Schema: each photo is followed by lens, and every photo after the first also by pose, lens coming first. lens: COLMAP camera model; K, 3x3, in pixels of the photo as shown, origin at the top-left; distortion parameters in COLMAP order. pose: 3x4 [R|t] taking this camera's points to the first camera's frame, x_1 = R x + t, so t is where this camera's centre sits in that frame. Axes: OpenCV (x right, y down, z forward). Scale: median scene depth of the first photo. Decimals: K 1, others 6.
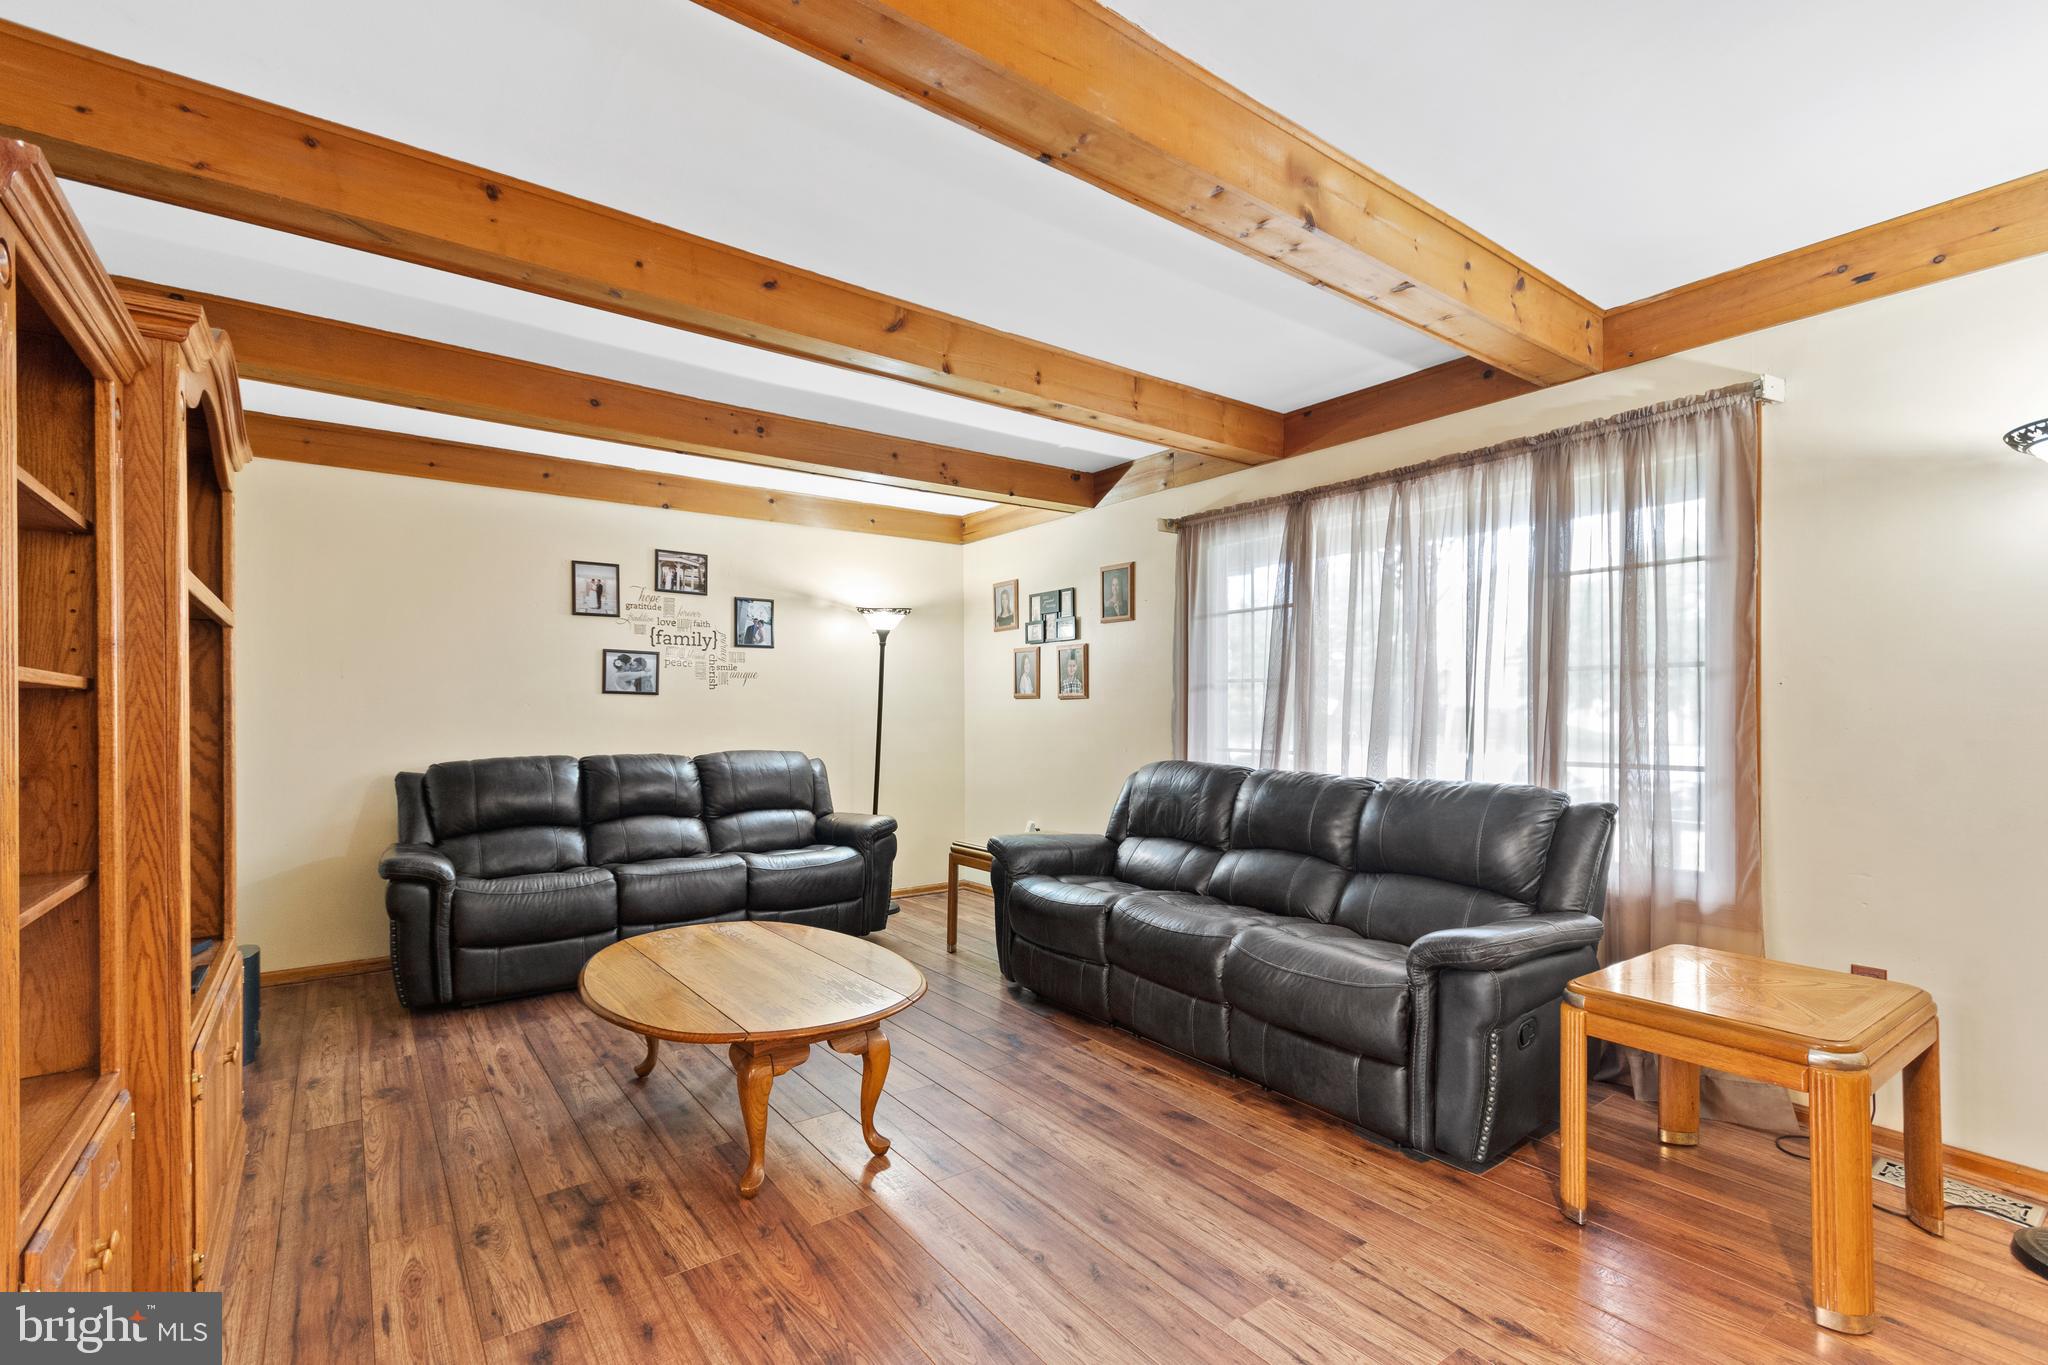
lens RADIAL K [[910.0, 0, 1021.0], [0, 910.0, 713.6], [0, 0, 1]] dist [0.000992, 0.000135]
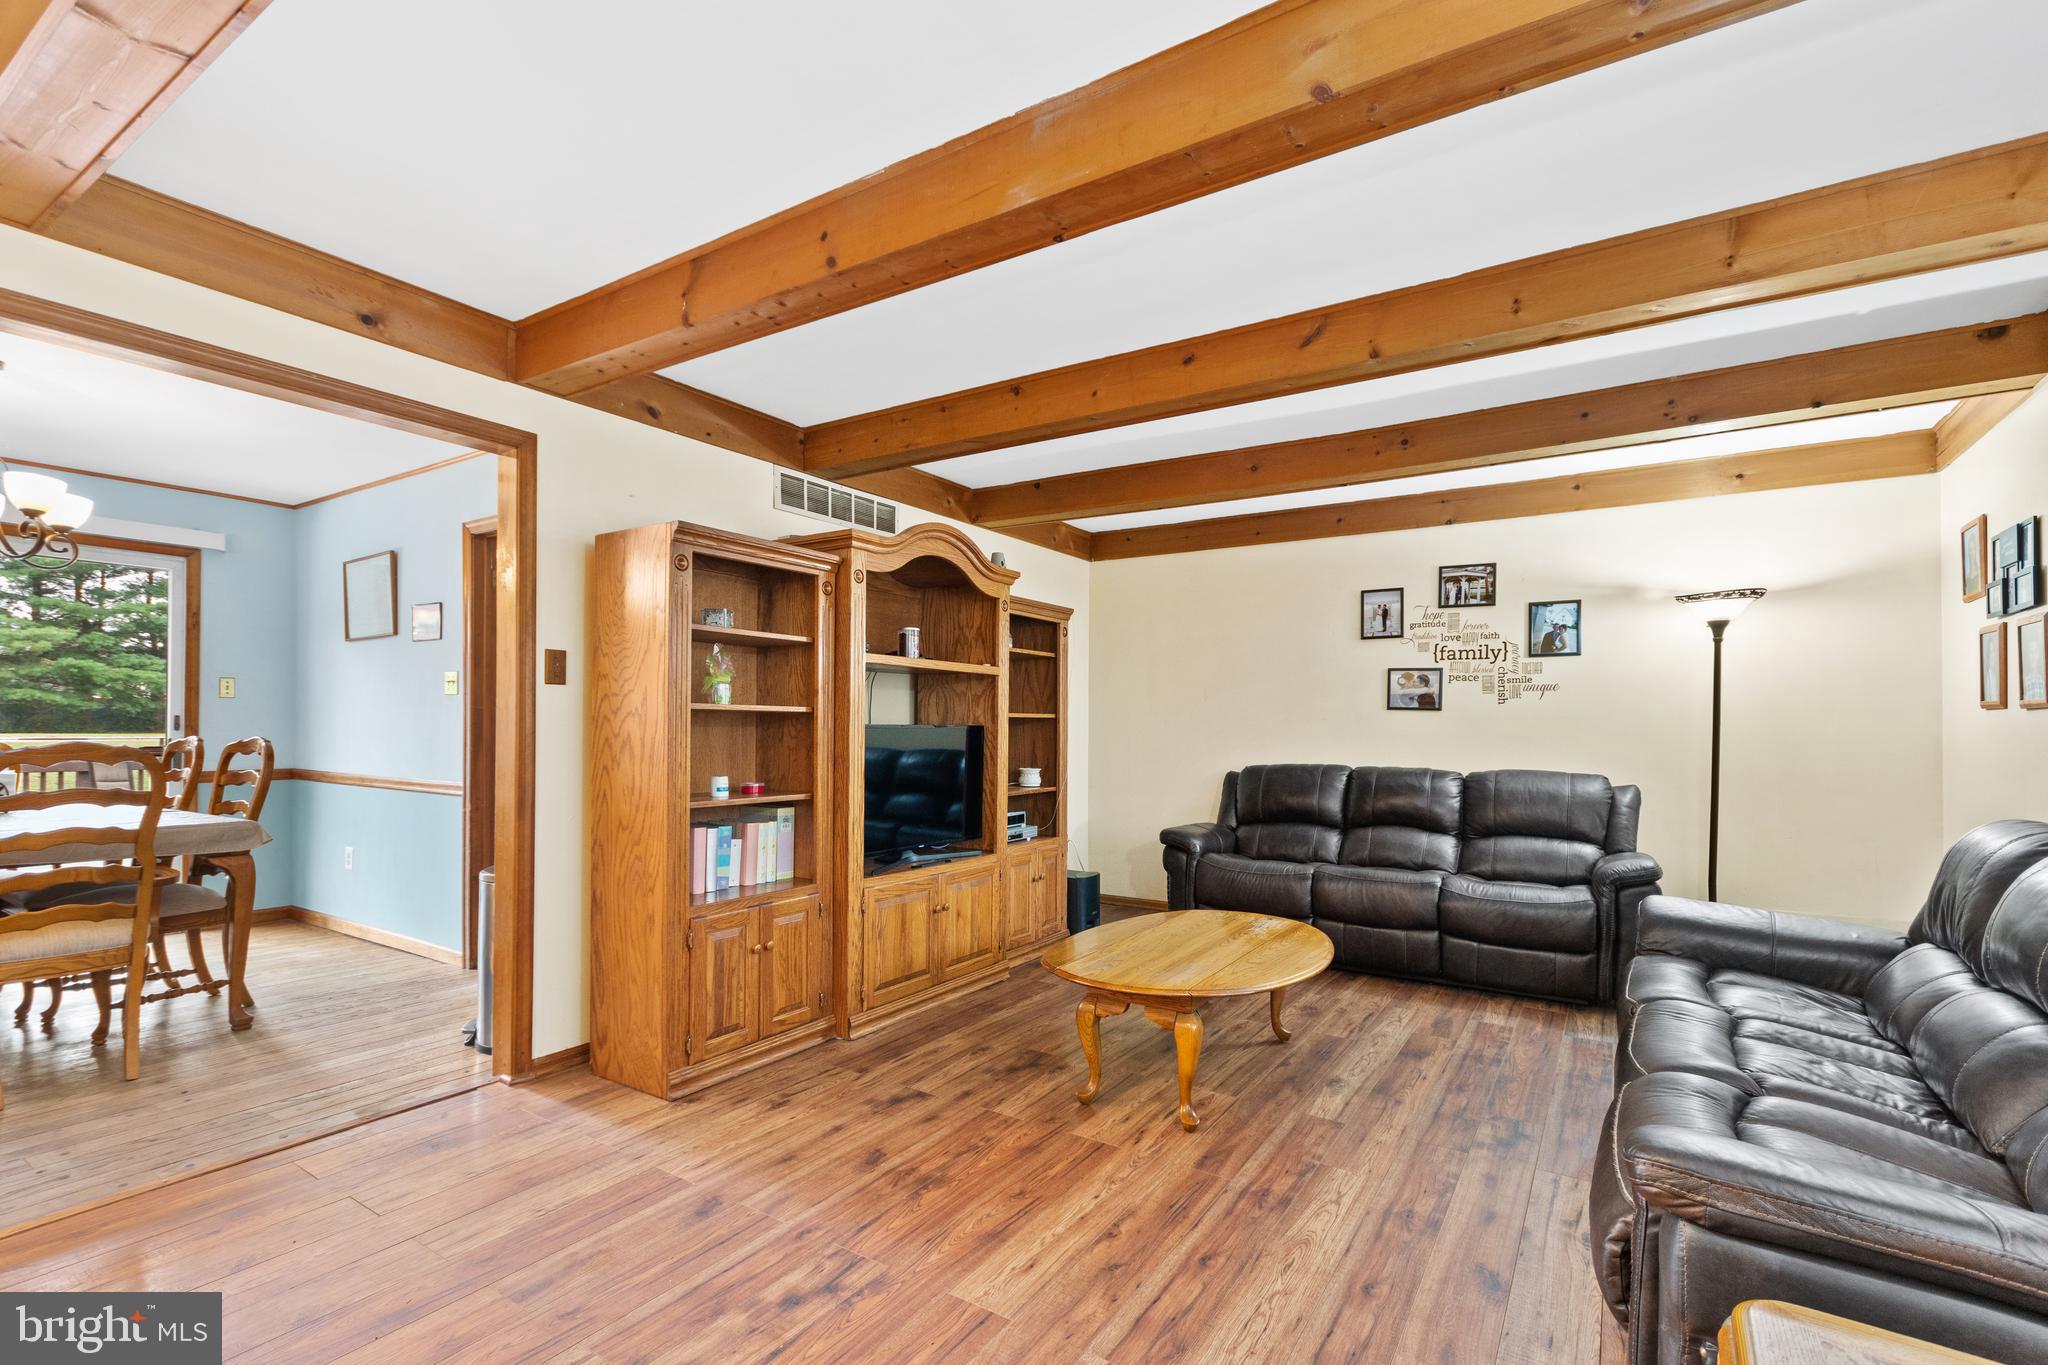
lens RADIAL K [[933.8, 0, 1025.4], [0, 933.8, 718.6], [0, 0, 1]] dist [0.001160, 0.000222]
pose [[0.347592, -0.002775, -0.937642, 0.422134], [-0.009638, 0.999932, -0.006533, -0.000472], [0.937596, 0.011308, 0.347542, 0.213685]]
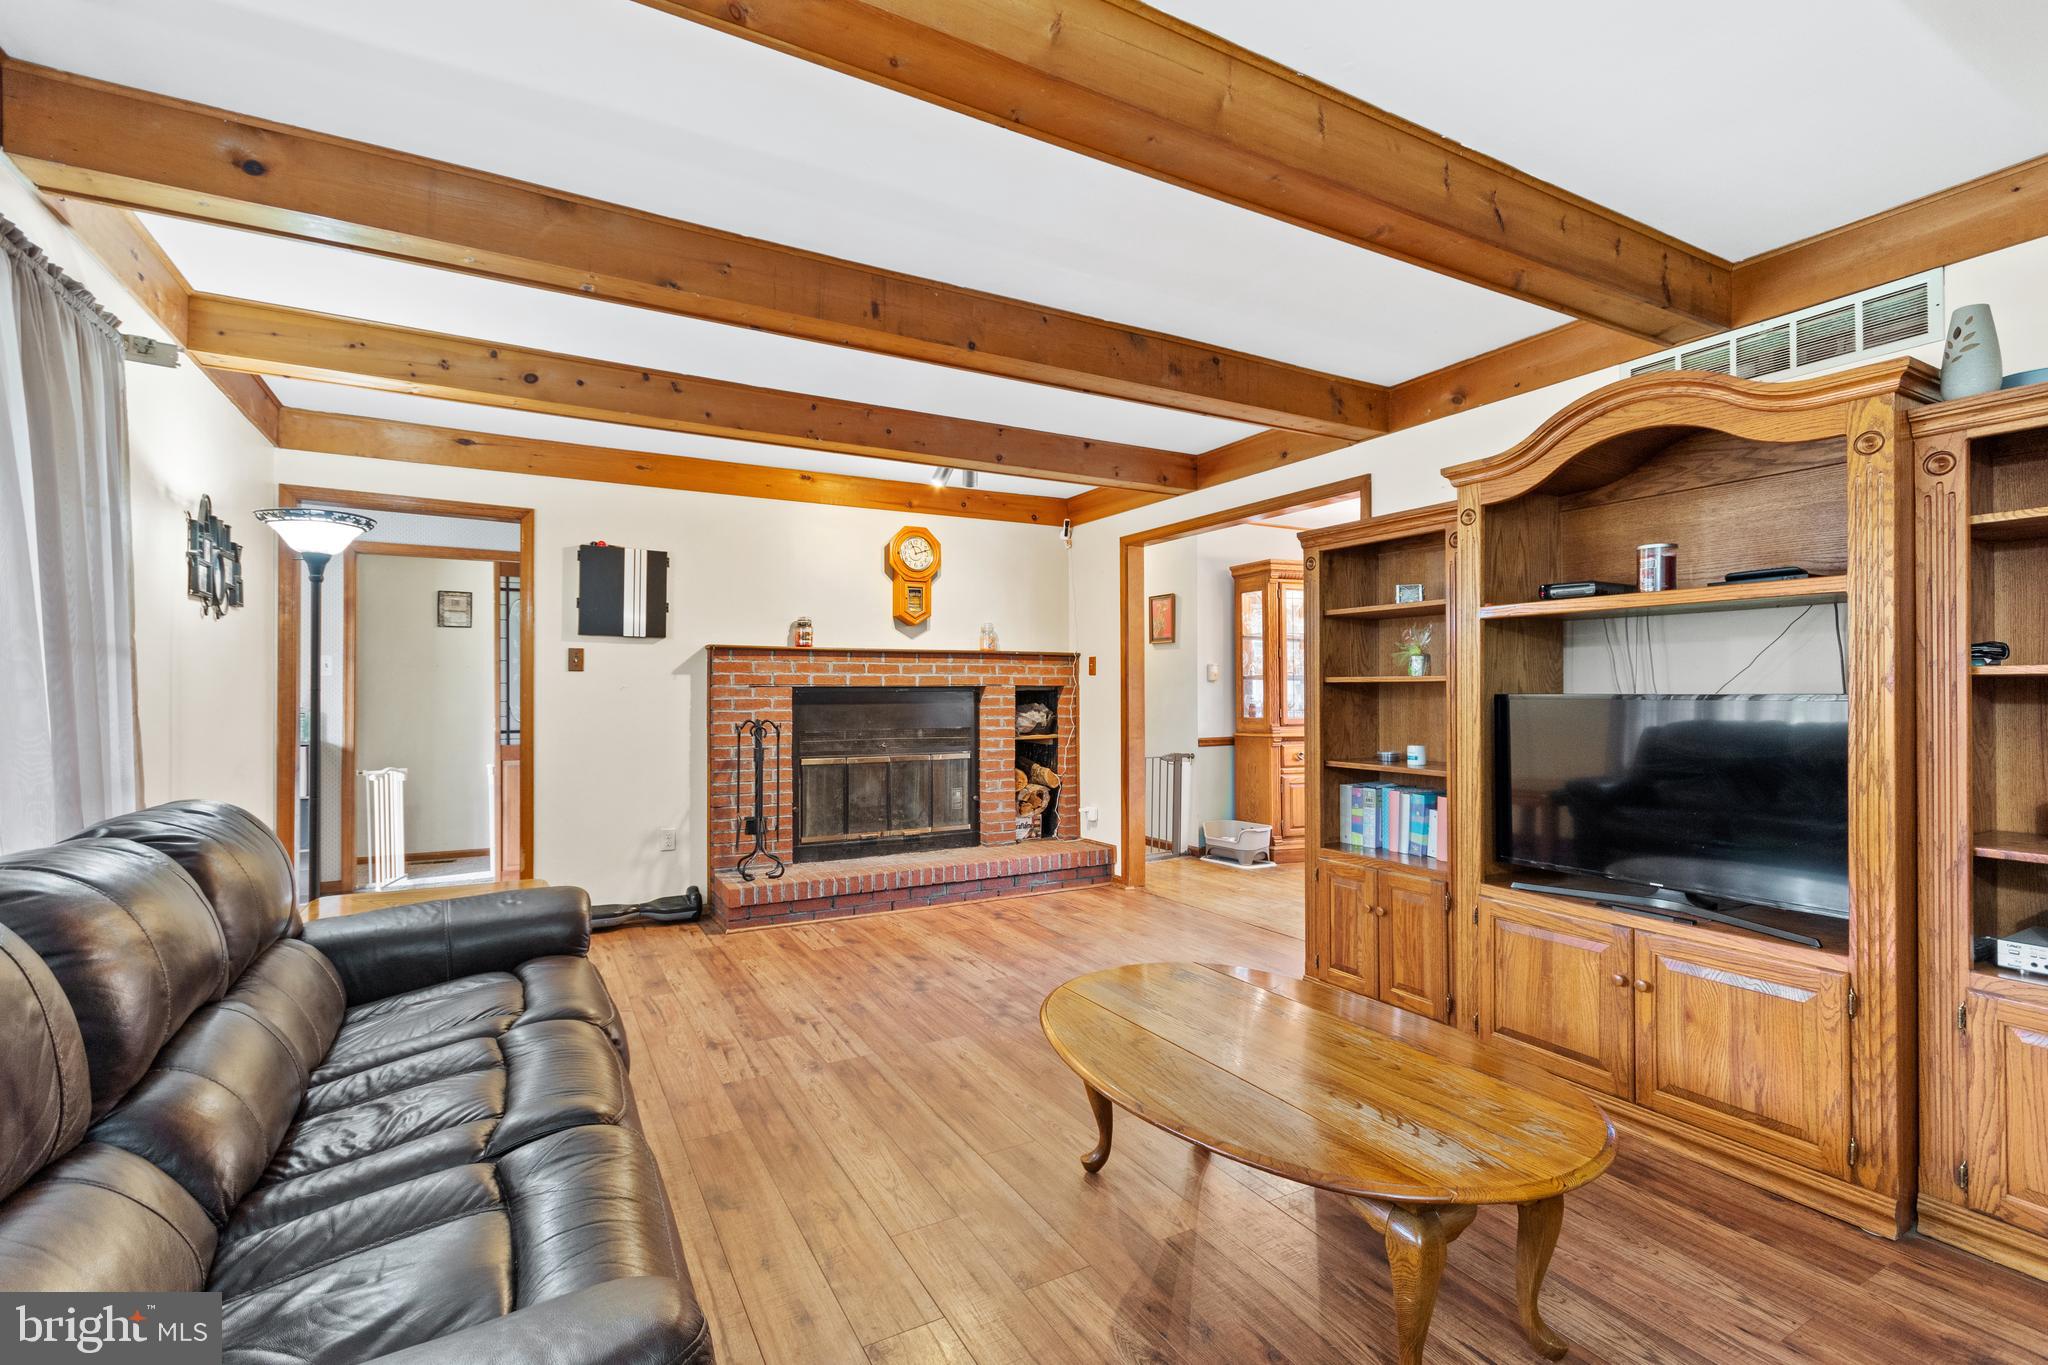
lens RADIAL K [[909.5, 0, 1024.0], [0, 909.5, 682.5], [0, 0, 1]] dist [0.000141, 0.000039]
pose [[-0.990806, 0.002868, 0.135257, -0.108572], [0.001440, 0.999942, -0.010654, -0.001241], [-0.135279, -0.010361, -0.990753, 0.982430]]
